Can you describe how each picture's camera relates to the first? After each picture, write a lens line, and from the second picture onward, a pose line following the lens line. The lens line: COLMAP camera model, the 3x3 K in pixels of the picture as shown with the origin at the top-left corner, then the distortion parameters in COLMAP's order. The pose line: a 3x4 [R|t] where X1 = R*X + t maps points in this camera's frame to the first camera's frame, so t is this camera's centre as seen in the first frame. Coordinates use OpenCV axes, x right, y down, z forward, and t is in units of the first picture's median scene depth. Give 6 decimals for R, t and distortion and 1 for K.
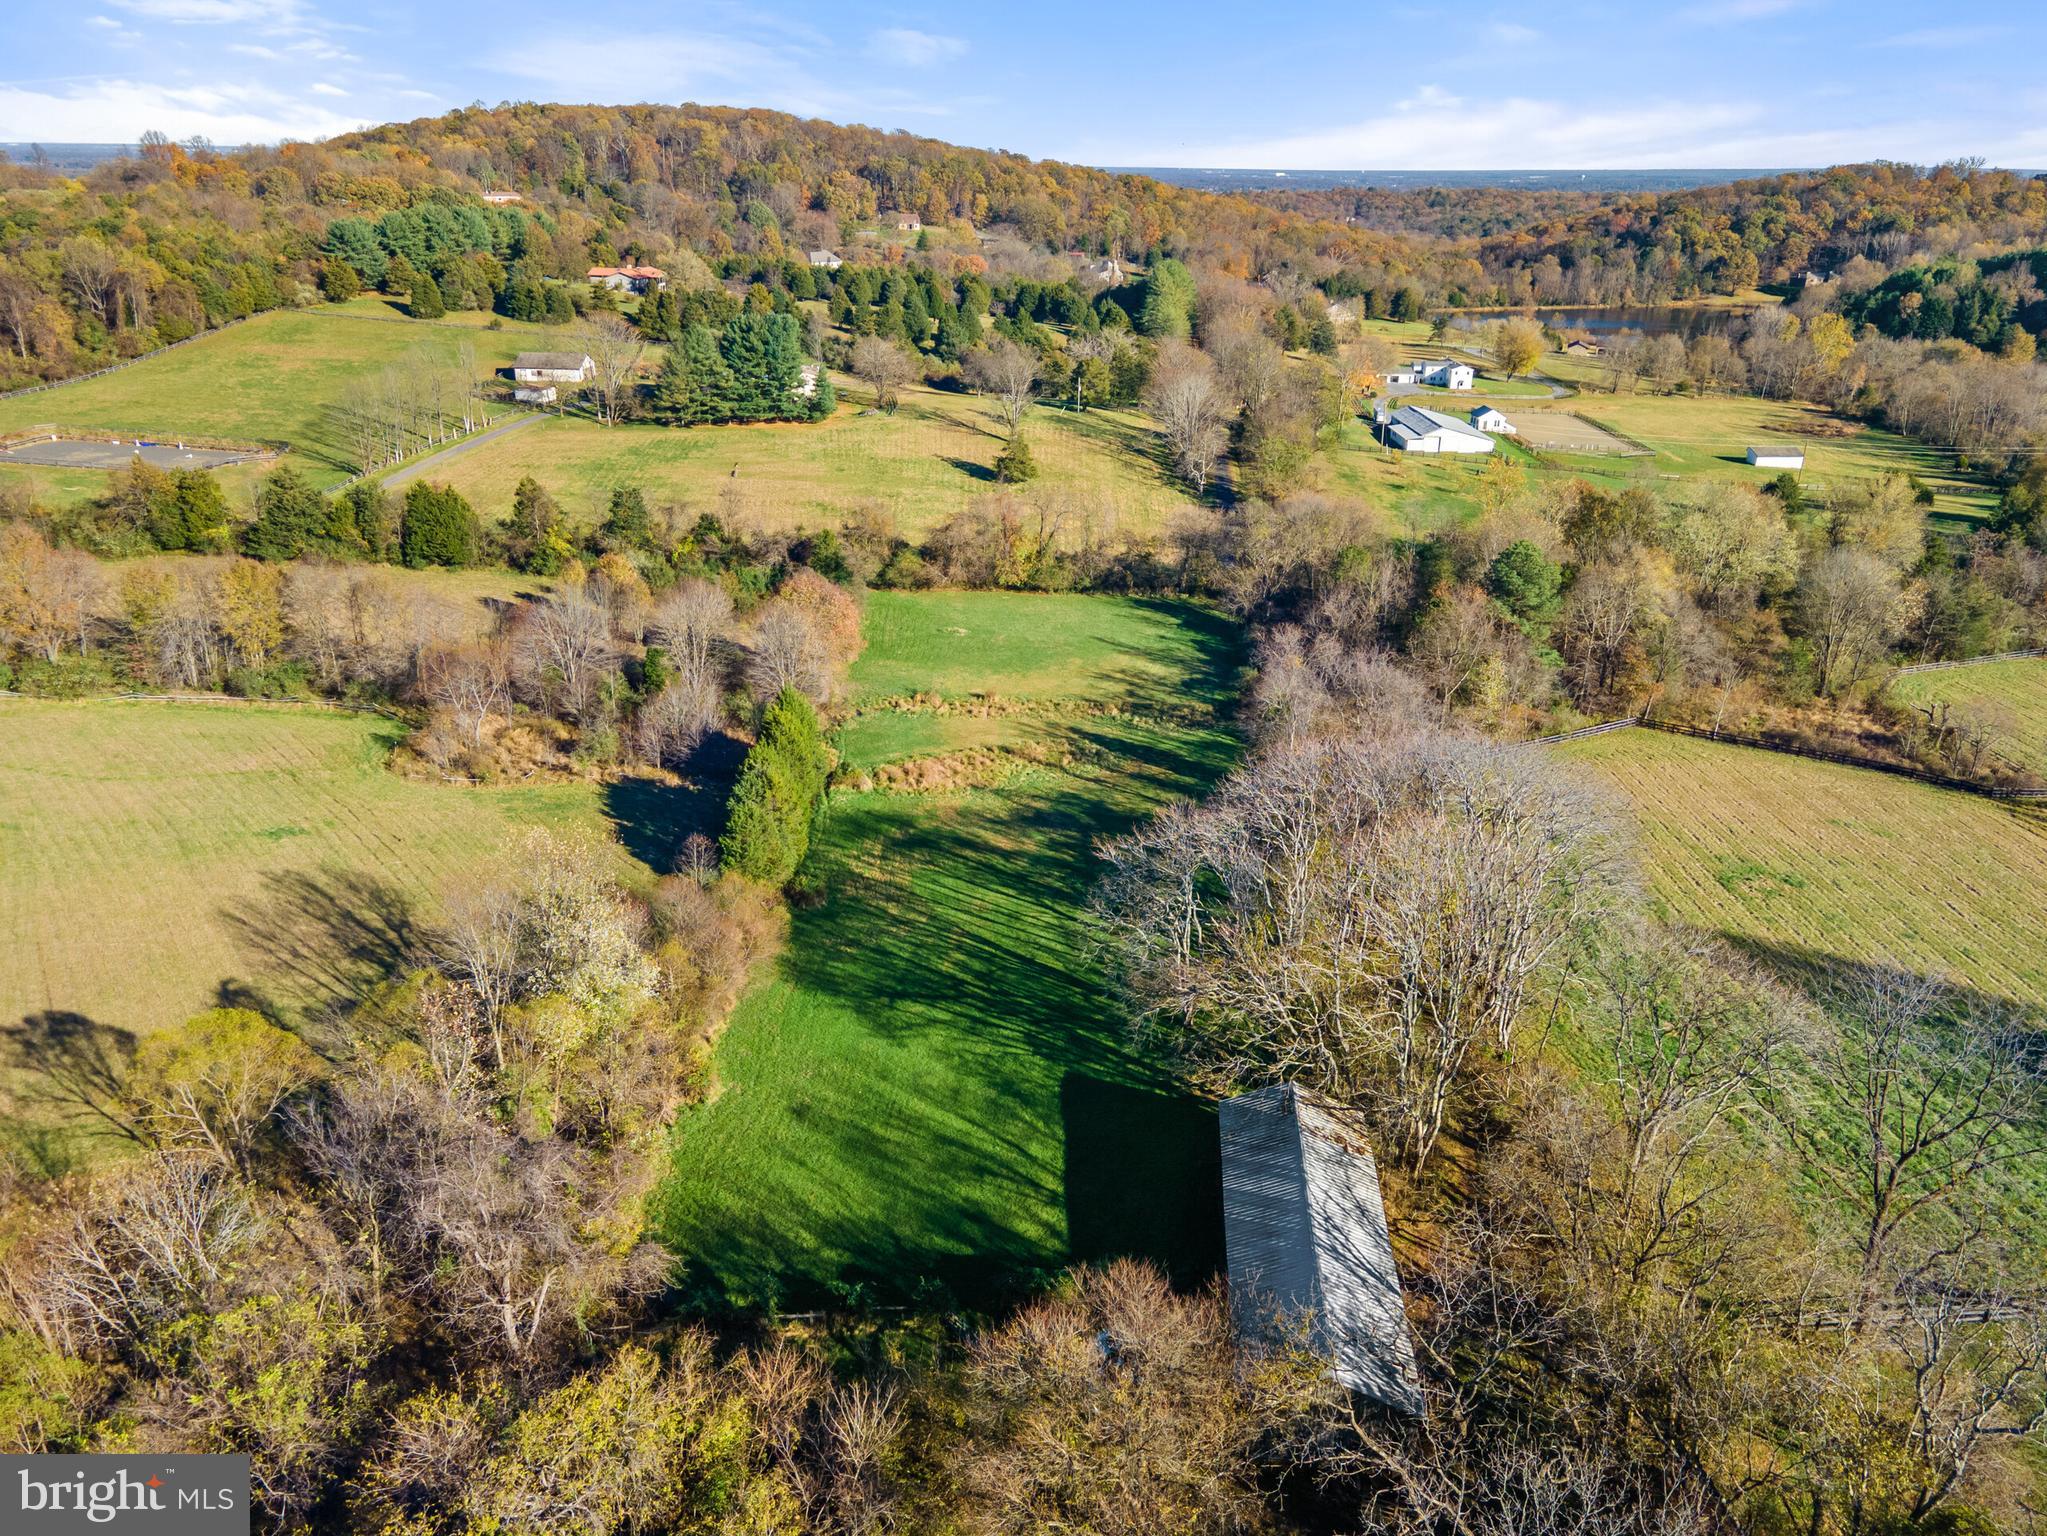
lens RADIAL K [[1458.9, 0, 1019.1], [0, 1458.9, 766.1], [0, 0, 1]] dist [0.024969, 0.010322]
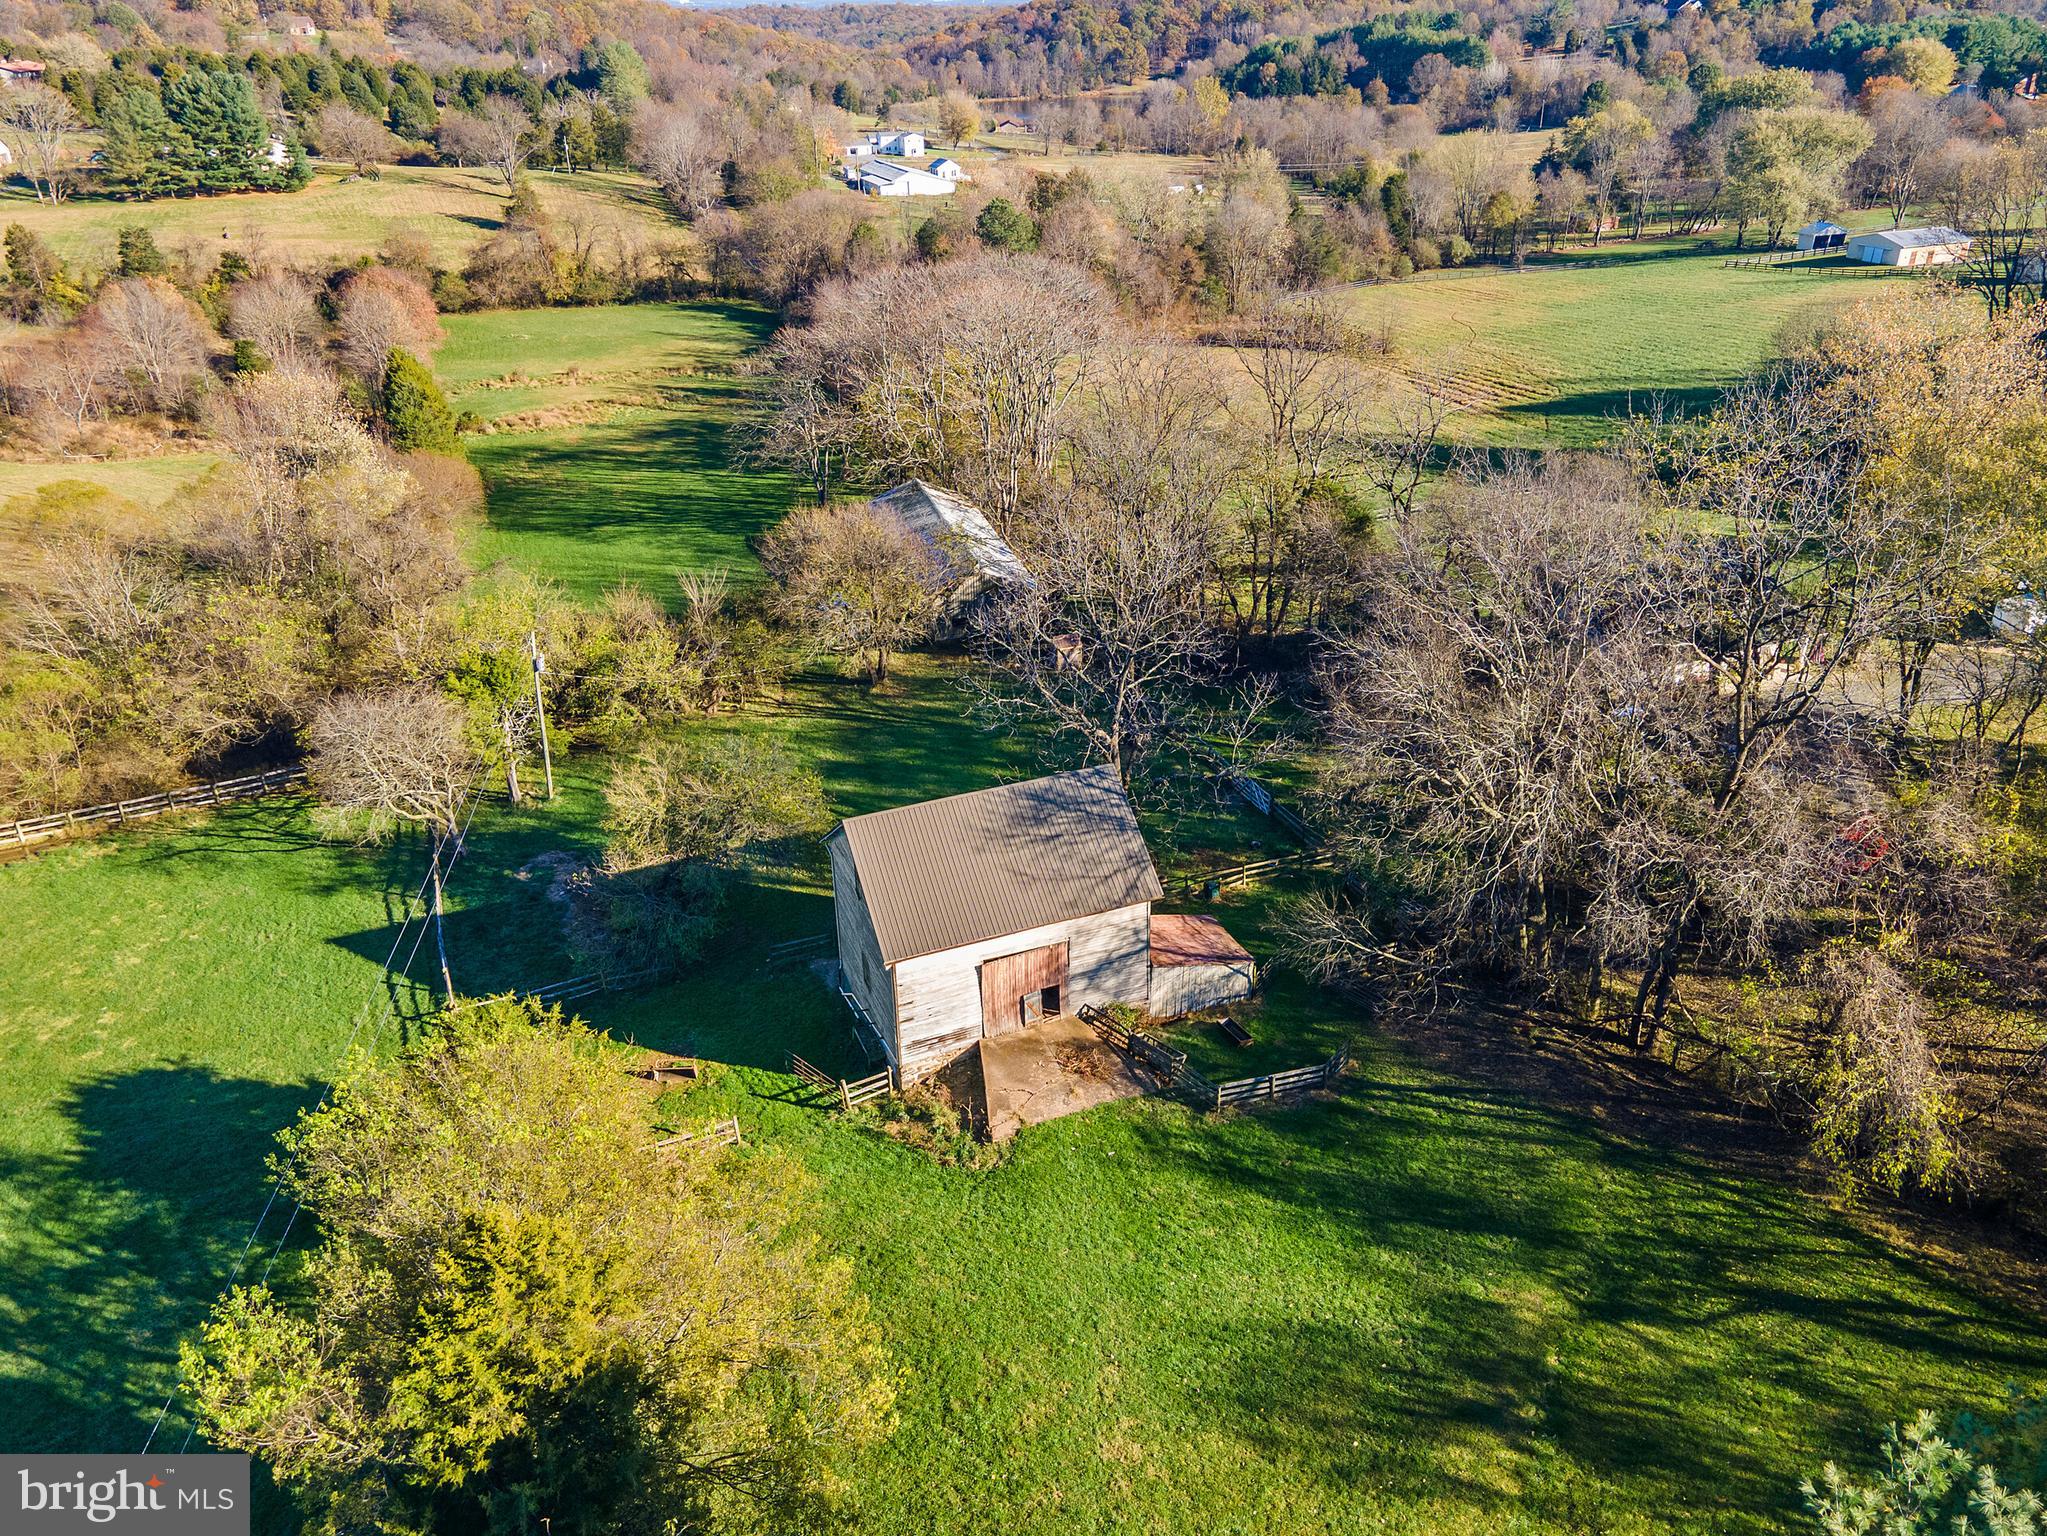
lens RADIAL K [[1458.9, 0, 1019.1], [0, 1458.9, 766.1], [0, 0, 1]] dist [0.024969, 0.010322]
pose [[0.934420, -0.181941, 0.306197, -0.051729], [0.152132, 0.981199, 0.118761, 0.086389], [-0.322048, -0.064390, 0.944531, -0.097812]]
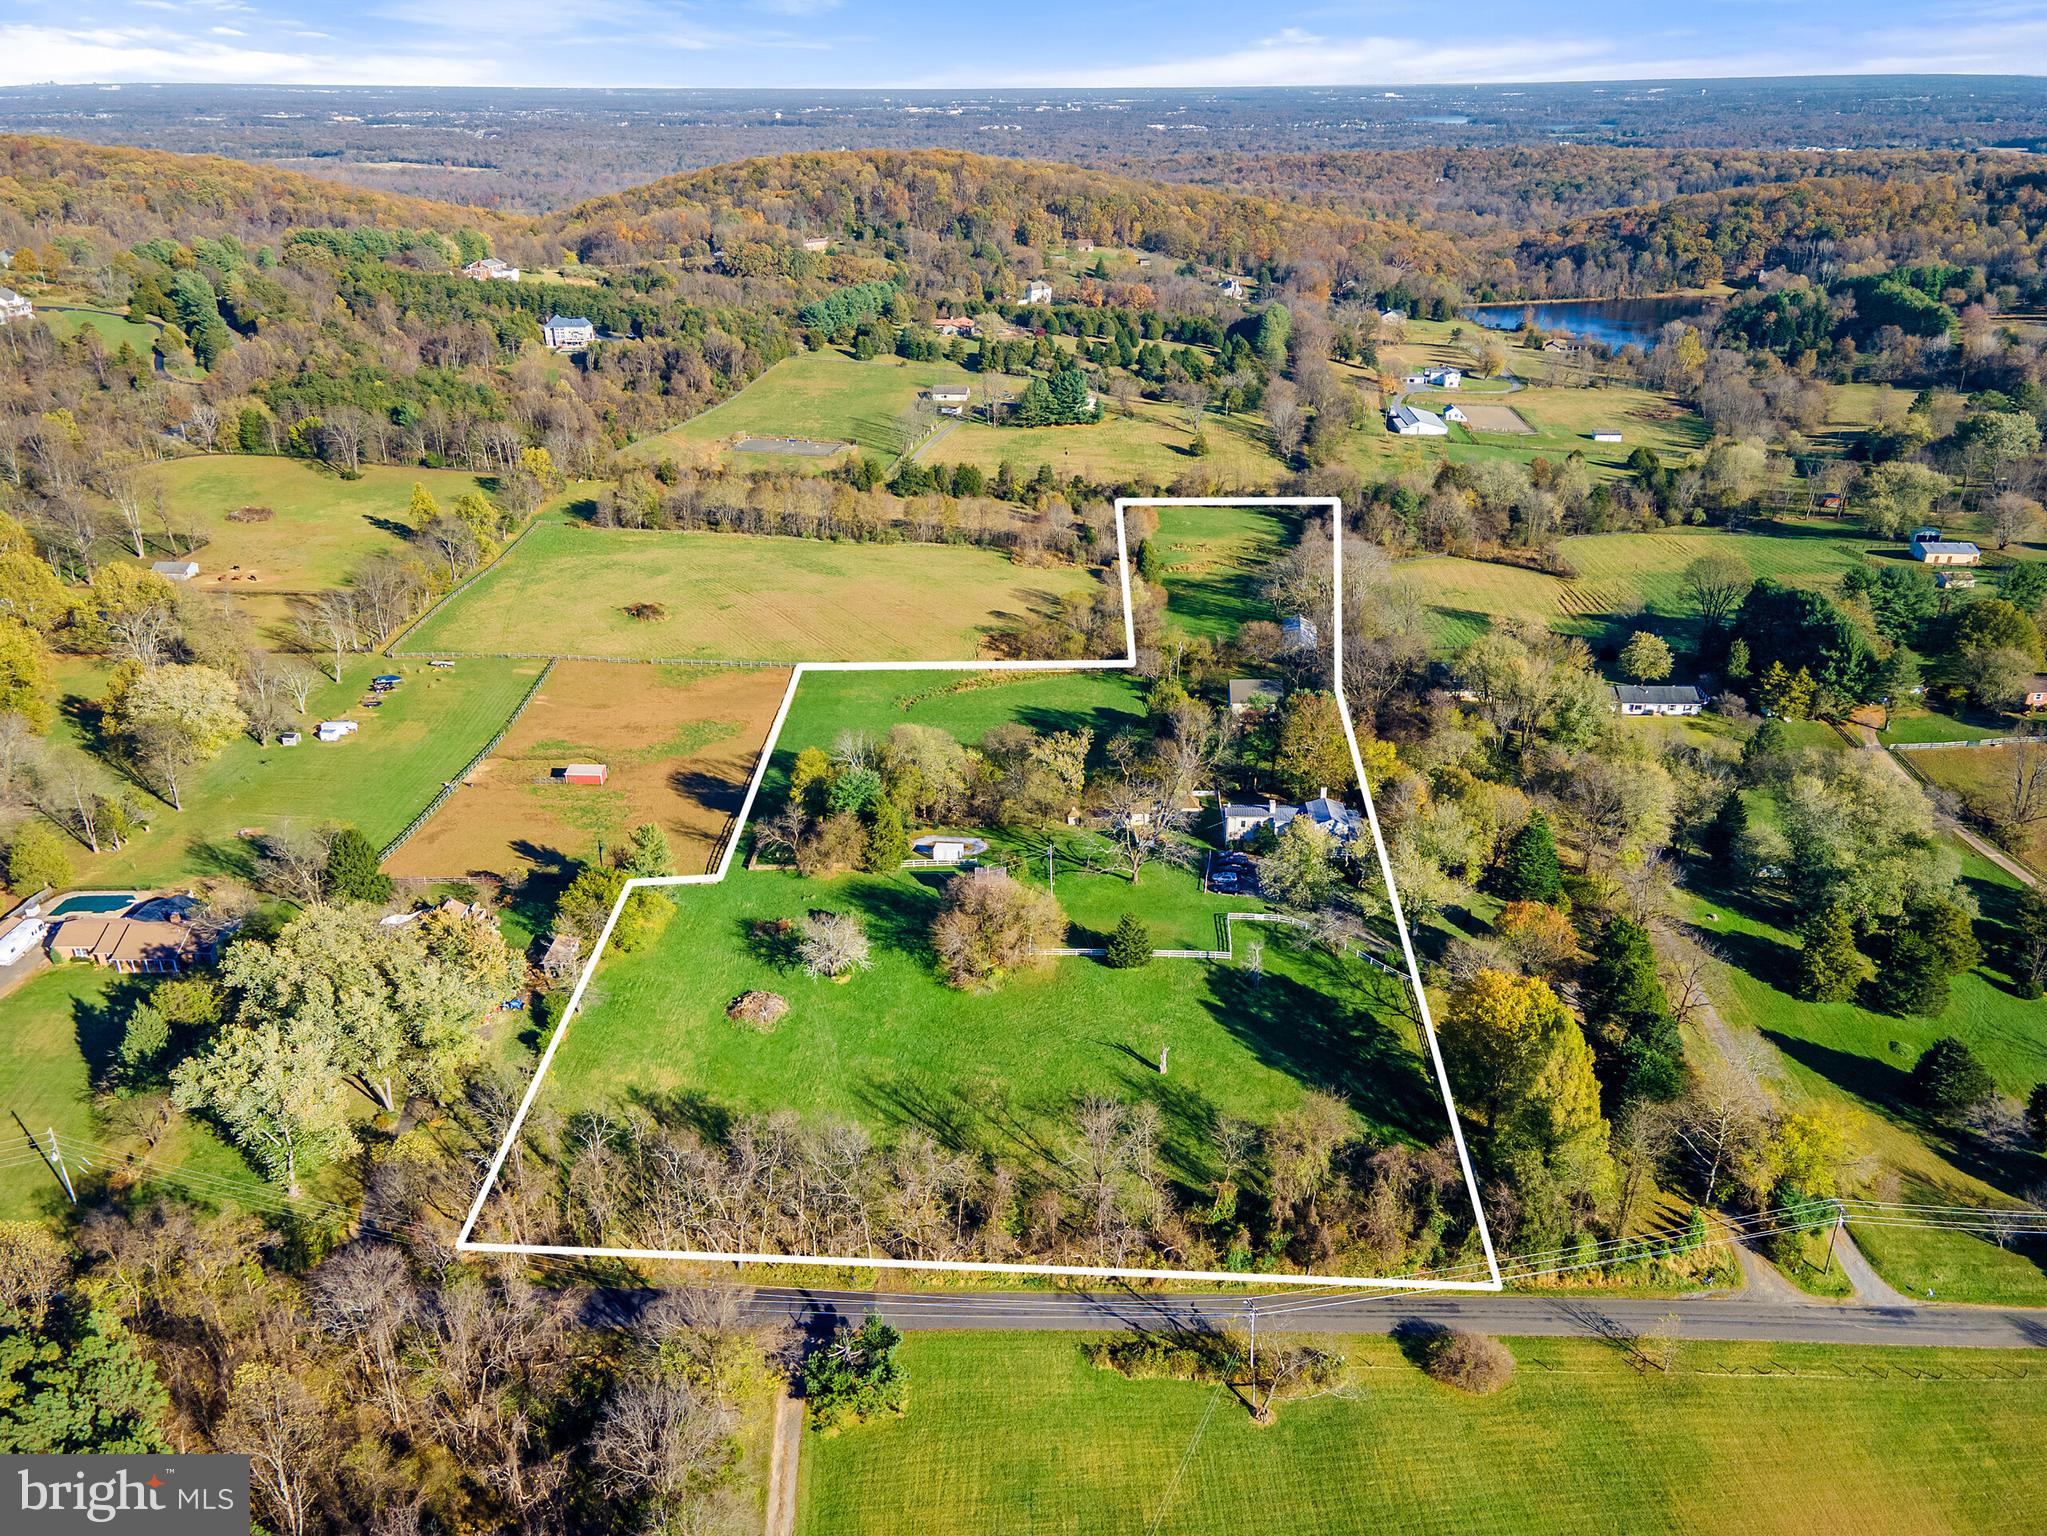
lens RADIAL K [[1458.9, 0, 1019.1], [0, 1458.9, 766.1], [0, 0, 1]] dist [0.024969, 0.010322]
pose [[0.997881, 0.010089, -0.064277, -0.095921], [-0.007026, 0.998837, 0.047706, 0.120670], [0.064683, -0.047154, 0.996791, -0.894935]]
